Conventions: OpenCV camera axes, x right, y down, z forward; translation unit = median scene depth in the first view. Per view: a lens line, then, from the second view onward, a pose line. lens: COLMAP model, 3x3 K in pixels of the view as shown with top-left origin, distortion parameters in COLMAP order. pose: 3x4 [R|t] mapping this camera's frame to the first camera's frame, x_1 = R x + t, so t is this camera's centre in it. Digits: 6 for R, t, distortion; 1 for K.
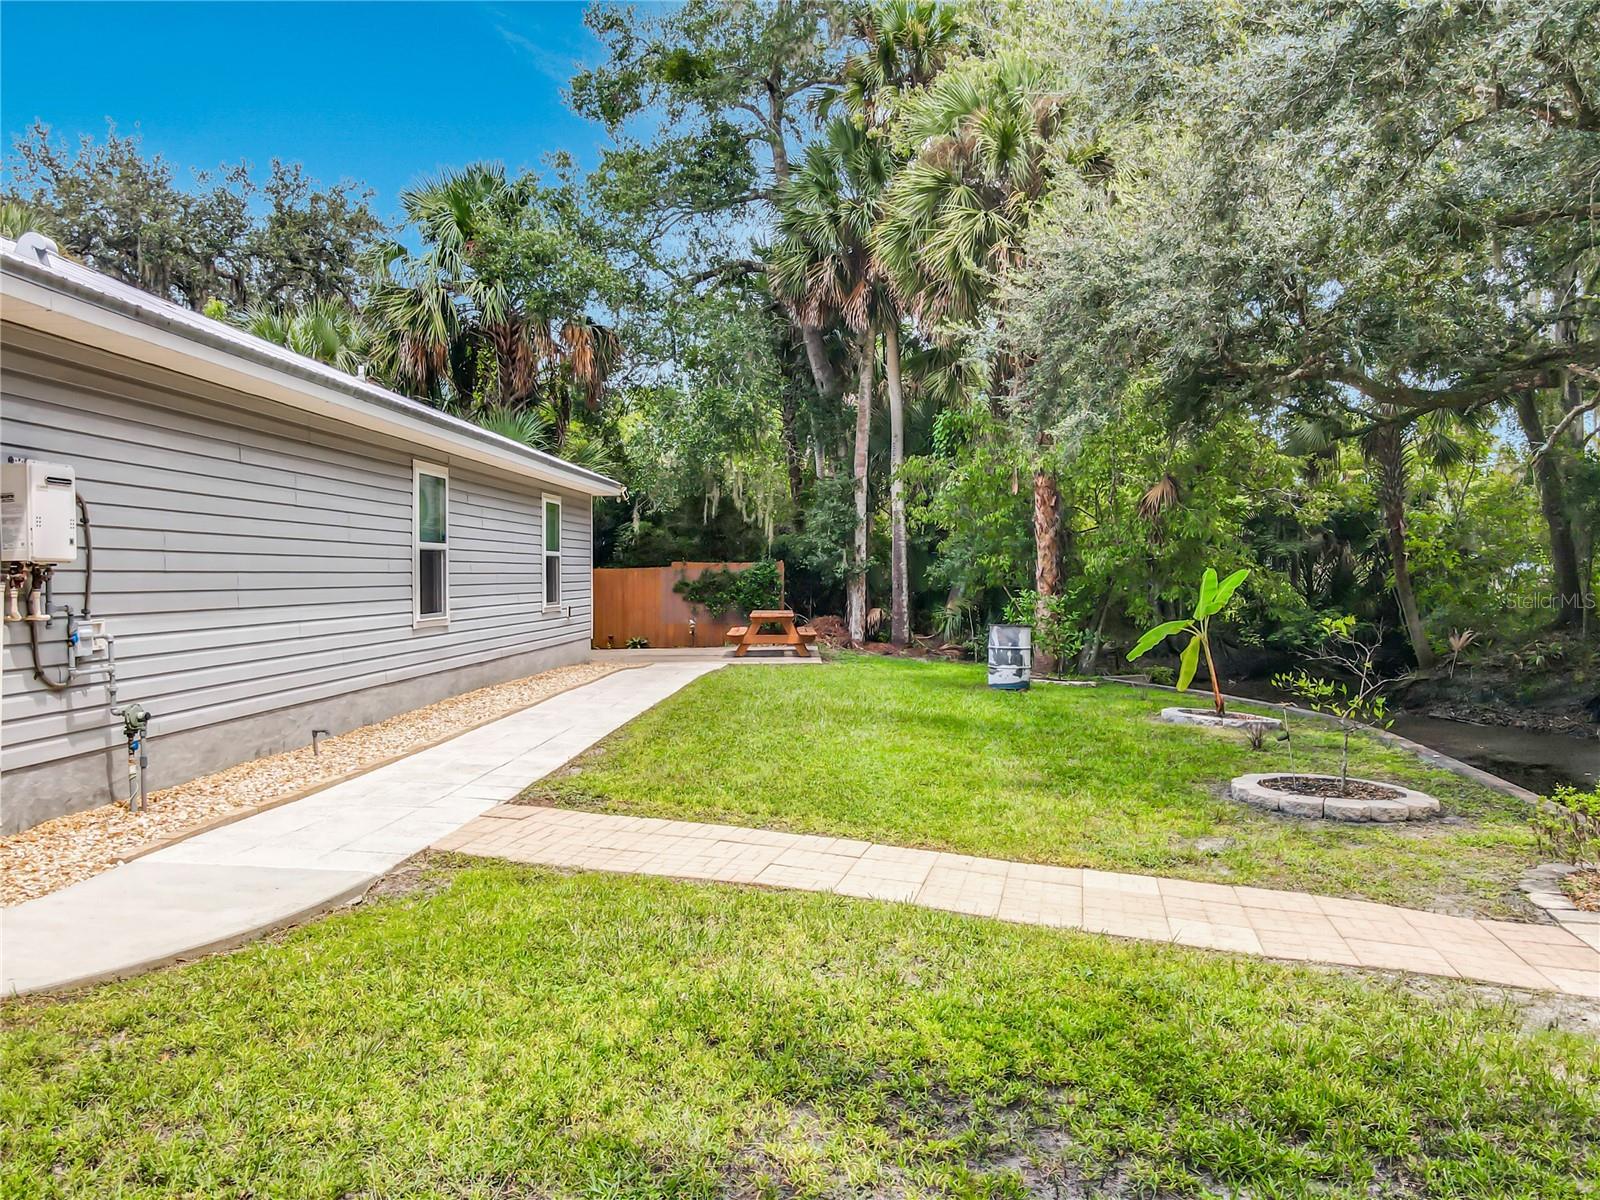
lens RADIAL K [[1208.4, 0, 831.1], [0, 1208.4, 537.2], [0, 0, 1]] dist [-0.030374, 0.087074]
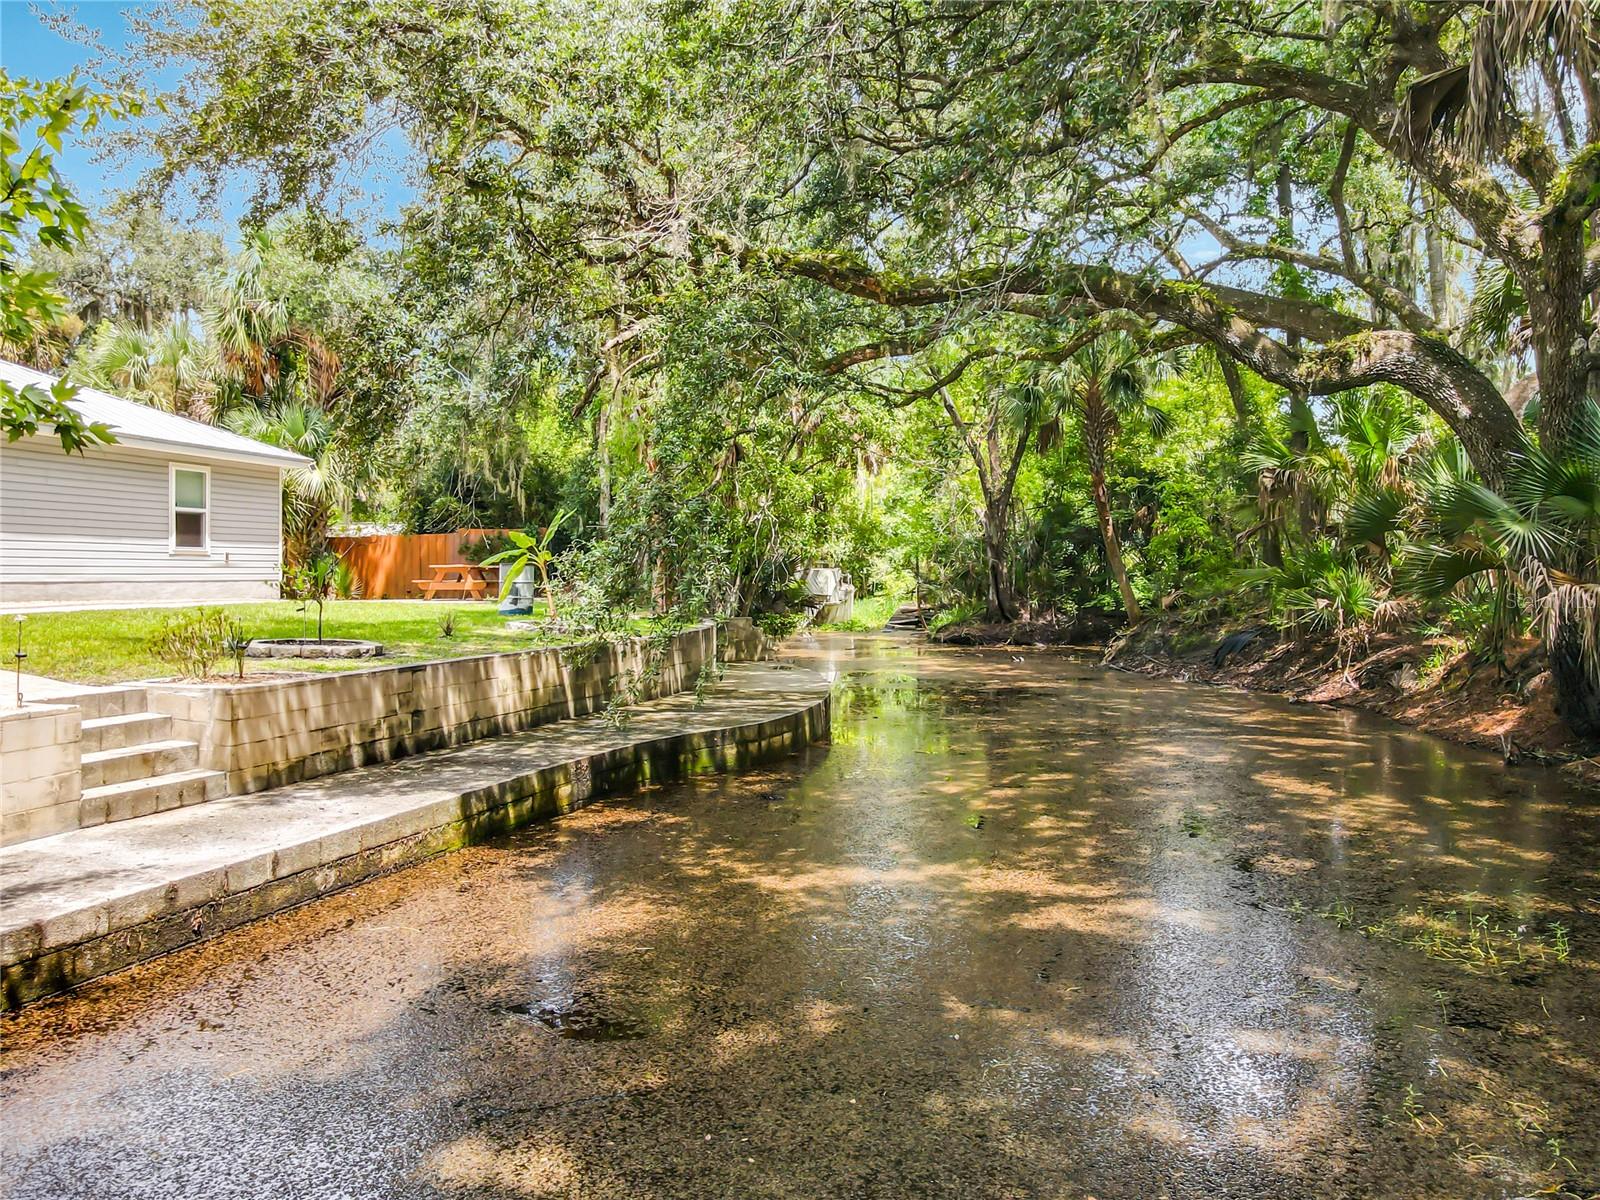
lens RADIAL K [[1208.4, 0, 831.1], [0, 1208.4, 537.2], [0, 0, 1]] dist [-0.030374, 0.087074]
pose [[0.983129, -0.006506, -0.182799, 0.477487], [0.006741, 0.999977, 0.000665, 0.033180], [0.182791, -0.001886, 0.983150, -0.099518]]
